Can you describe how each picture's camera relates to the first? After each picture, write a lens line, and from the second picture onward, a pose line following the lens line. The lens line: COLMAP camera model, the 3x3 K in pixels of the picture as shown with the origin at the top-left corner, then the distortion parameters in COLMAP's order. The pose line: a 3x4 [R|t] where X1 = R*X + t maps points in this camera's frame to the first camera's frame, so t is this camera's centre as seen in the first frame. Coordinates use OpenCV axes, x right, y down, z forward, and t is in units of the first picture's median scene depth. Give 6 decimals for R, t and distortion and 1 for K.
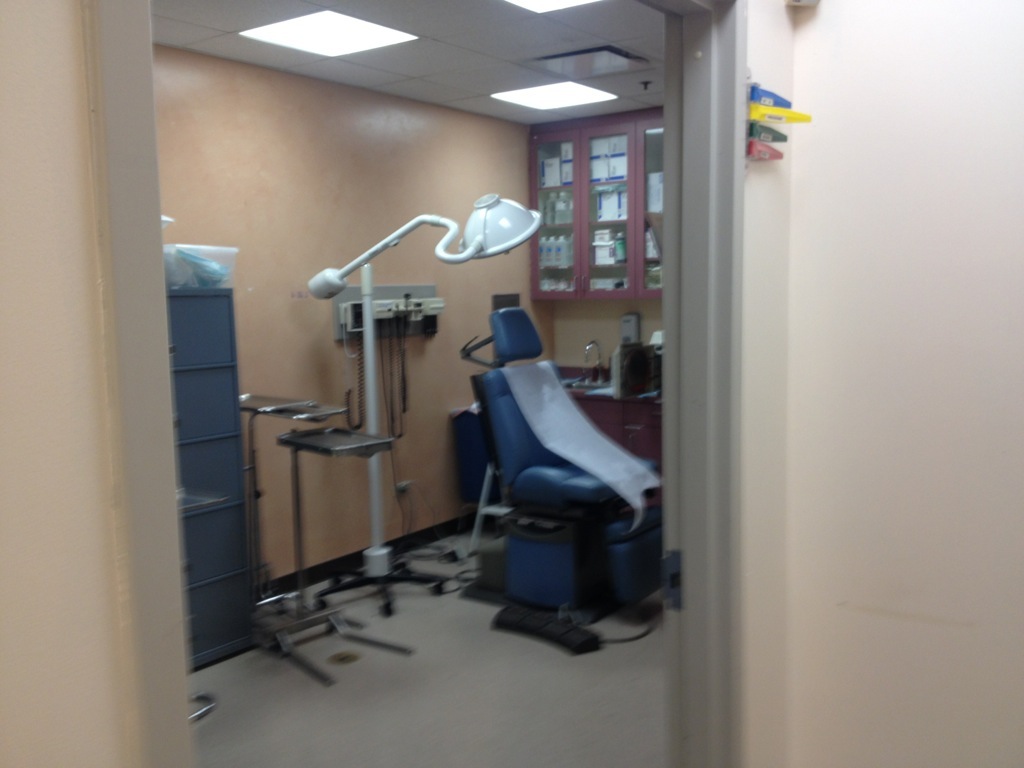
lens RADIAL K [[946.8, 0, 511.2], [0, 946.8, 382.9], [0, 0, 1]] dist [-0.000240, 0.000000]
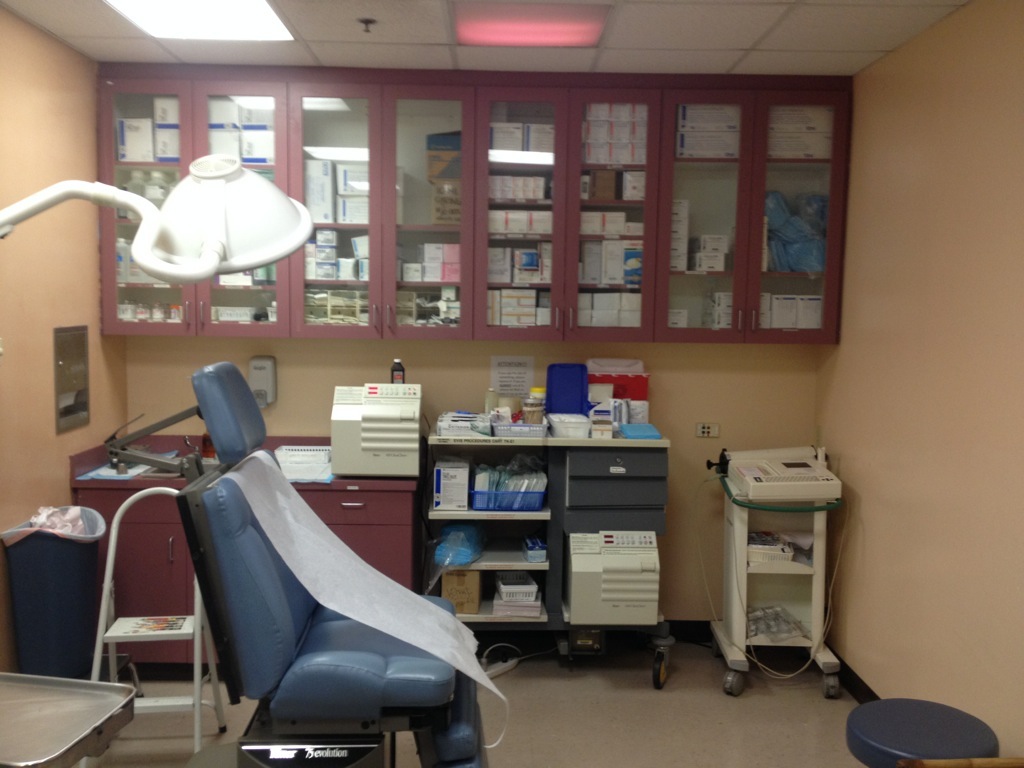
lens RADIAL K [[946.8, 0, 513.6], [0, 946.8, 373.3], [0, 0, 1]] dist [-0.000240, 0.000000]
pose [[0.793795, -0.011622, 0.608074, -0.155085], [0.029980, 0.999350, -0.020036, -0.042851], [-0.607446, 0.034135, 0.793627, 0.344256]]
